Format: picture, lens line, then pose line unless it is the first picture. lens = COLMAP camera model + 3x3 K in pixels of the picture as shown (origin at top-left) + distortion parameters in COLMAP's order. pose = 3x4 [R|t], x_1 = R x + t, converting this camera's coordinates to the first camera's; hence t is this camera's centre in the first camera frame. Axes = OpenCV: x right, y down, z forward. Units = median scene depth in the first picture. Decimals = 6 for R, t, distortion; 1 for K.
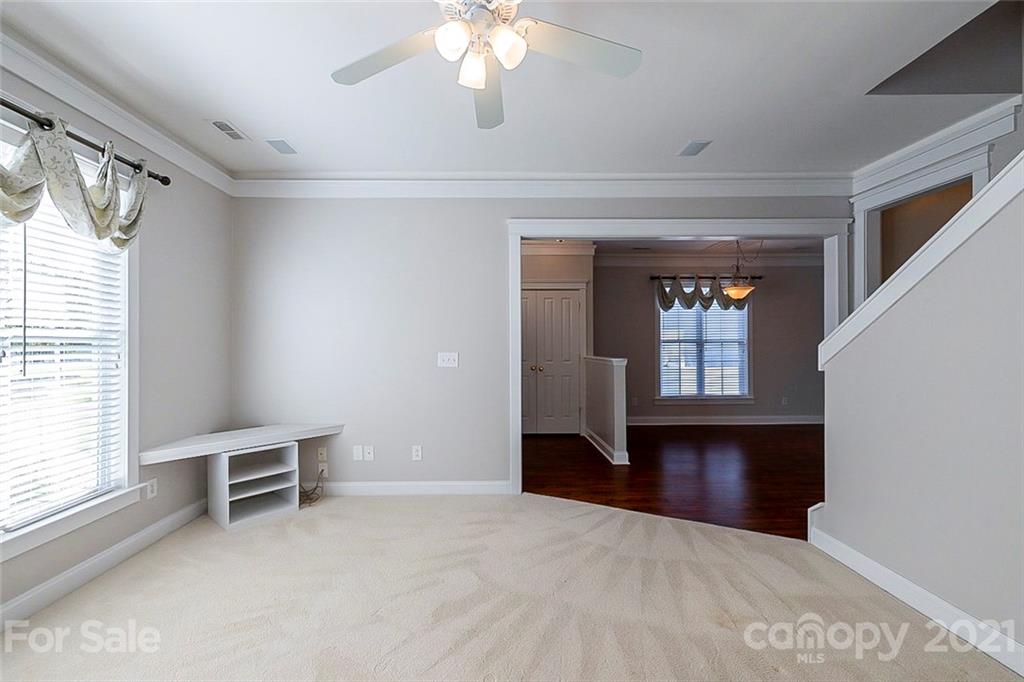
lens RADIAL K [[430.3, 0, 512.0], [0, 430.3, 341.0], [0, 0, 1]] dist [-0.000213, 0.000068]
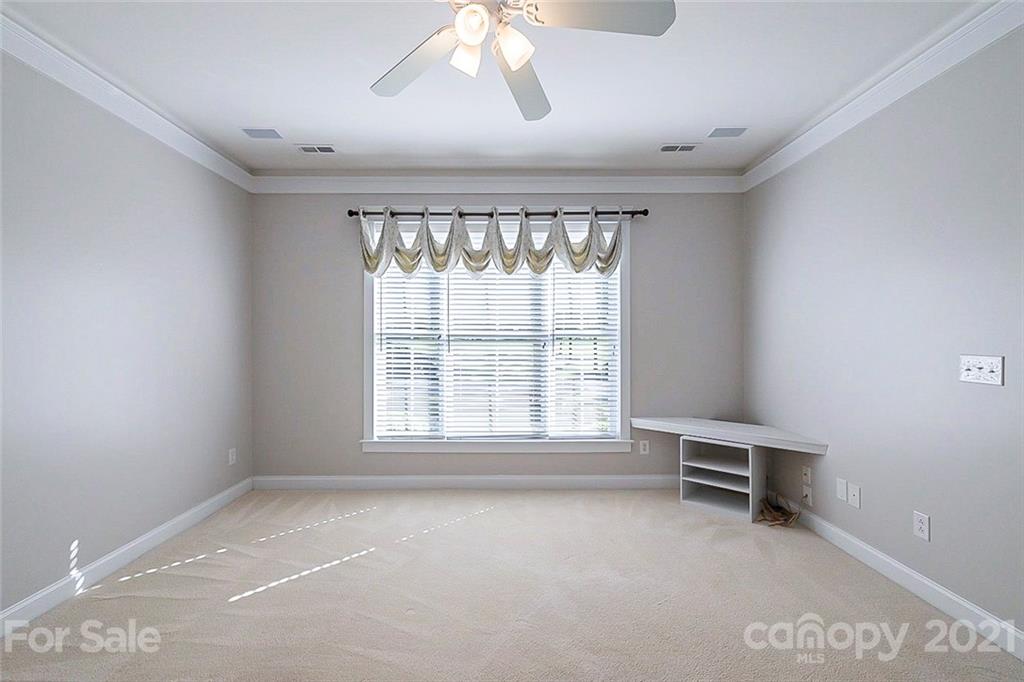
lens RADIAL K [[449.1, 0, 505.8], [0, 449.1, 337.1], [0, 0, 1]] dist [0.001348, 0.000156]
pose [[-0.037983, -0.000544, -0.999278, 0.503109], [0.008299, 0.999965, -0.000860, 0.000507], [0.999244, -0.008326, -0.037977, 0.563604]]
